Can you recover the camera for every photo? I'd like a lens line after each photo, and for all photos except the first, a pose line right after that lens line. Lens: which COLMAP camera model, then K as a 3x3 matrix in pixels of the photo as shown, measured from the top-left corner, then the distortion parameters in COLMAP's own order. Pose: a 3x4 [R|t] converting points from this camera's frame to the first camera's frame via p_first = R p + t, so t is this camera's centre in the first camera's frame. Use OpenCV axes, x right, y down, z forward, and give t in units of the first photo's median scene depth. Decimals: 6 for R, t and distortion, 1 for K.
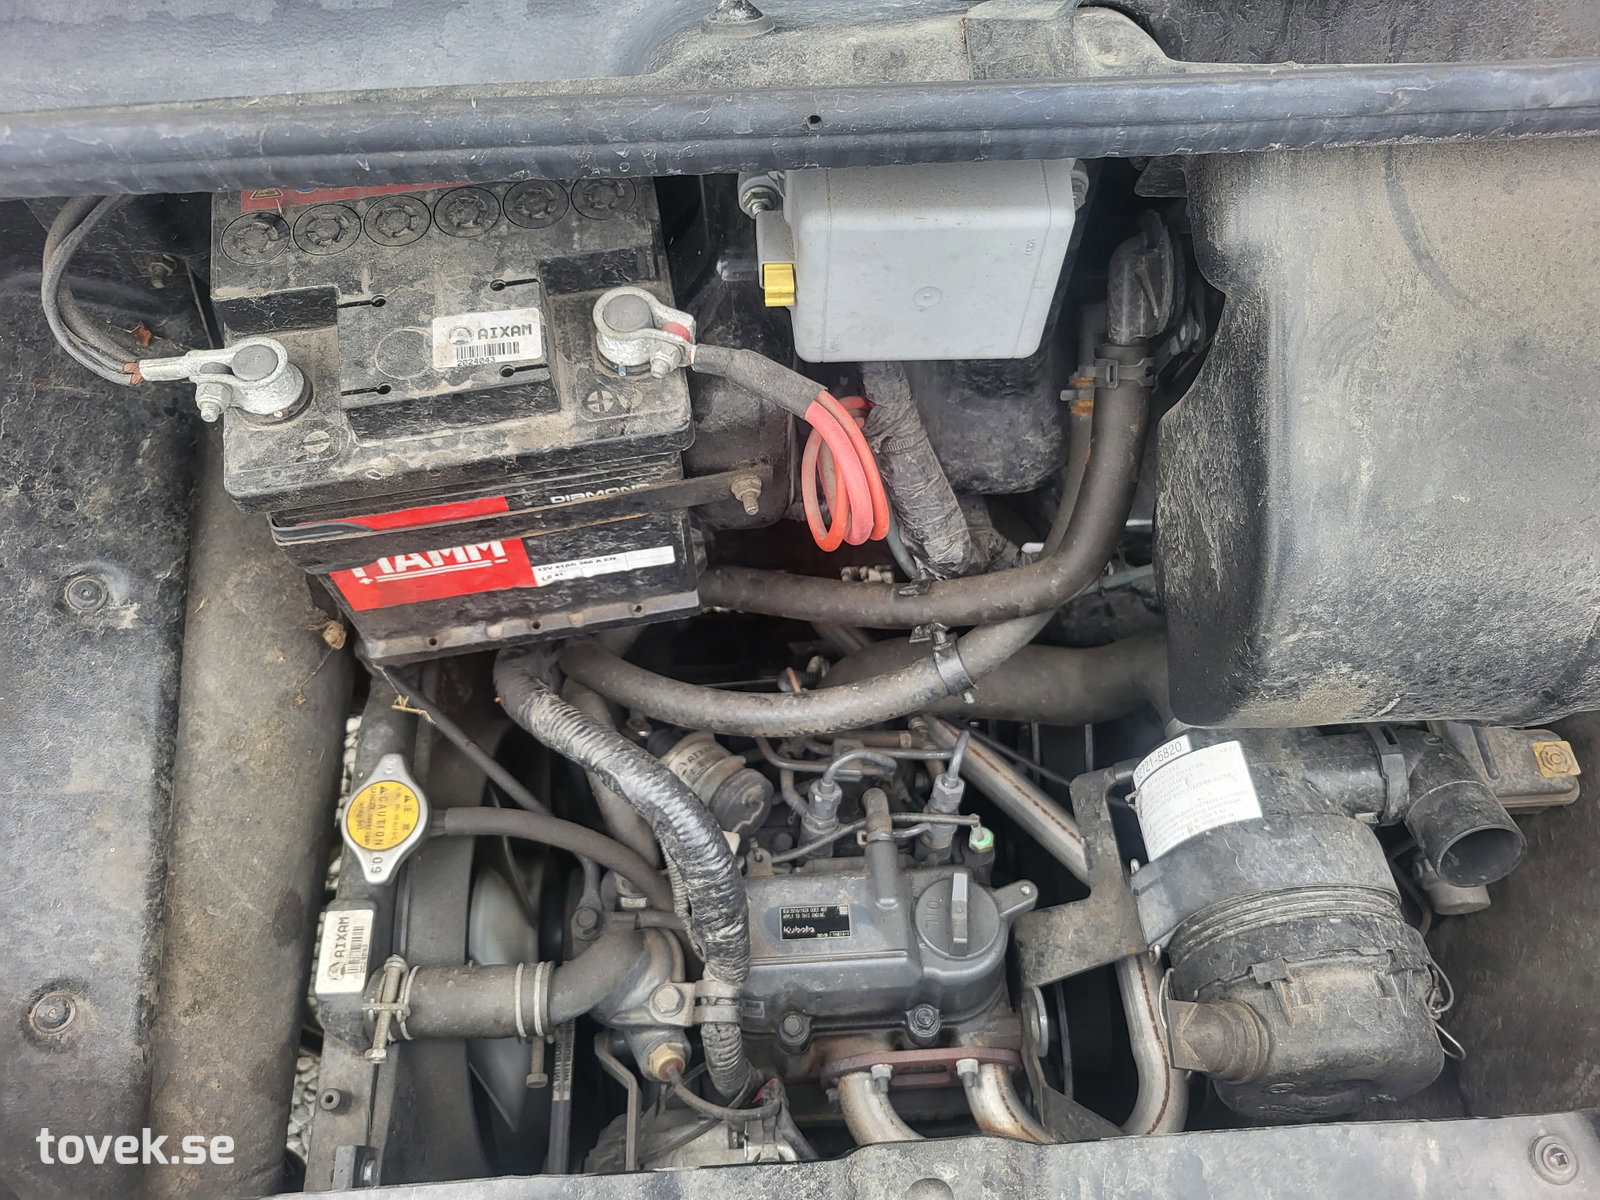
lens RADIAL K [[1221.0, 0, 803.6], [0, 1221.0, 600.3], [0, 0, 1]] dist [0.041151, -0.023098]
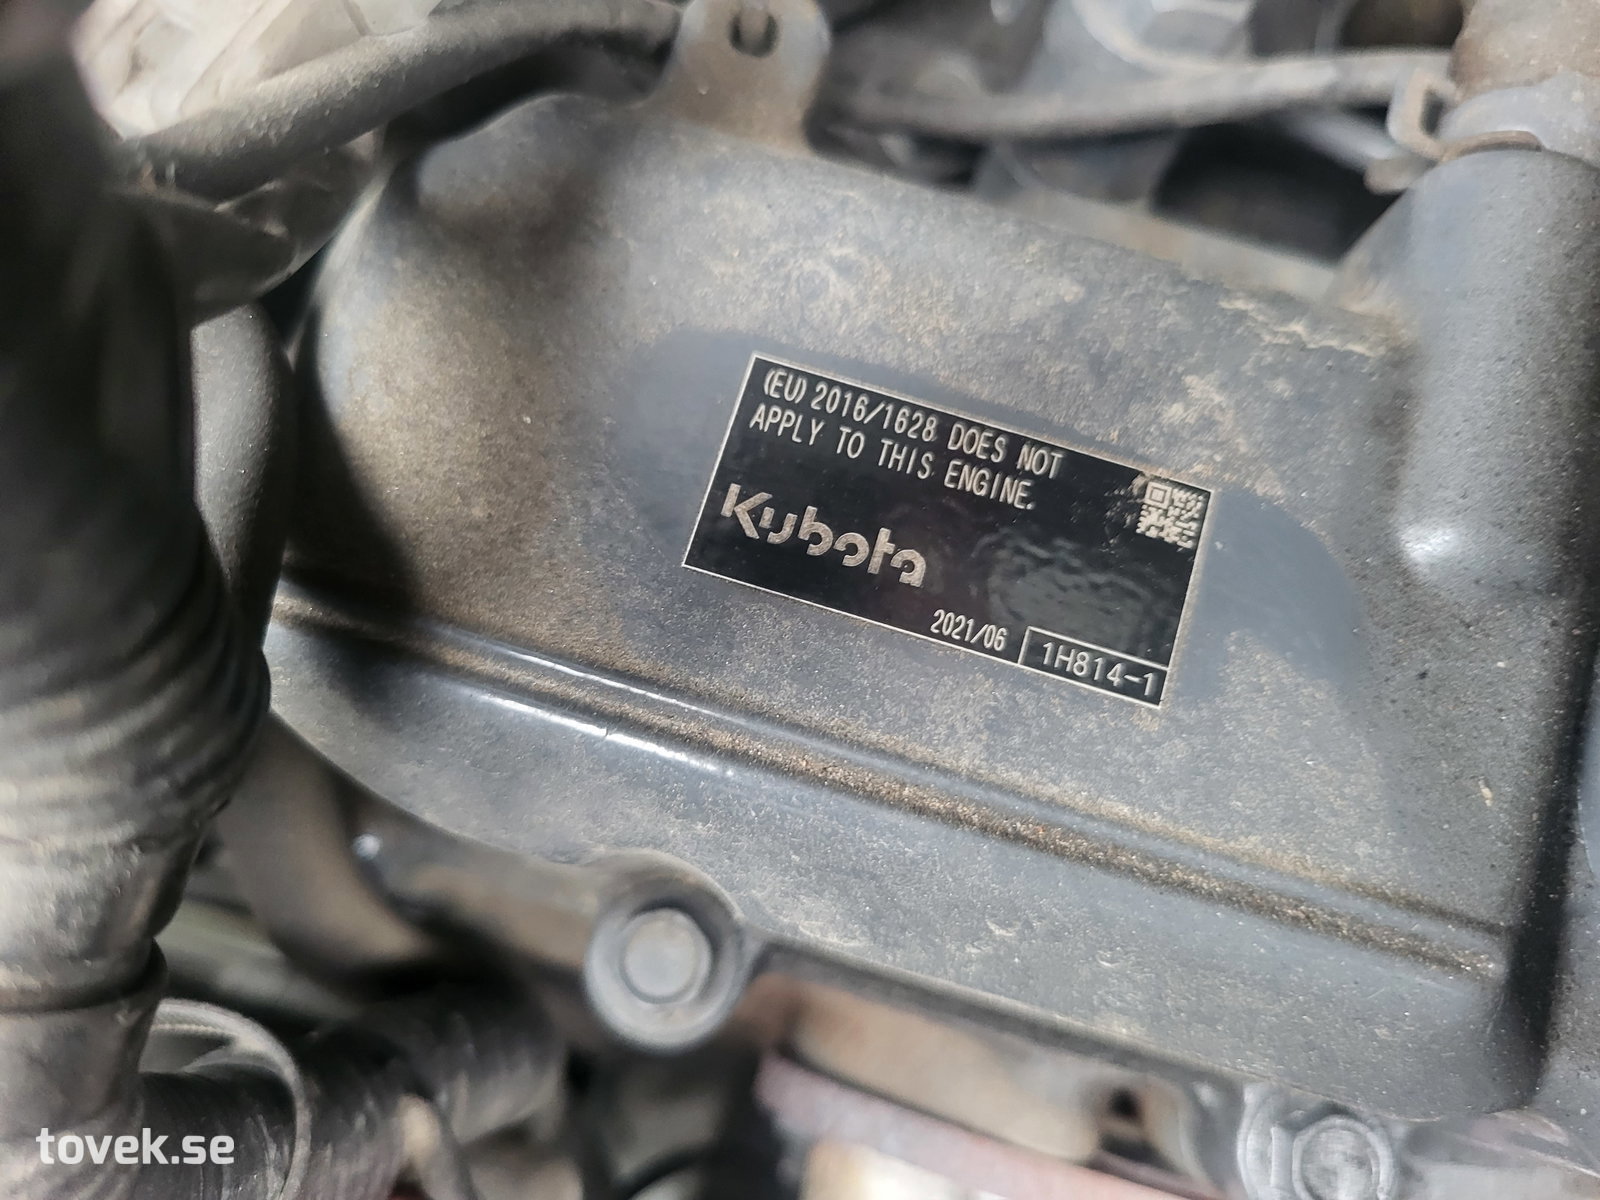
lens RADIAL K [[1221.0, 0, 801.5], [0, 1221.0, 599.9], [0, 0, 1]] dist [0.041151, -0.023098]
pose [[0.940780, 0.332943, -0.063894, 0.005035], [-0.277330, 0.864201, 0.419814, 0.214259], [0.194992, -0.377233, 0.905358, 0.858194]]
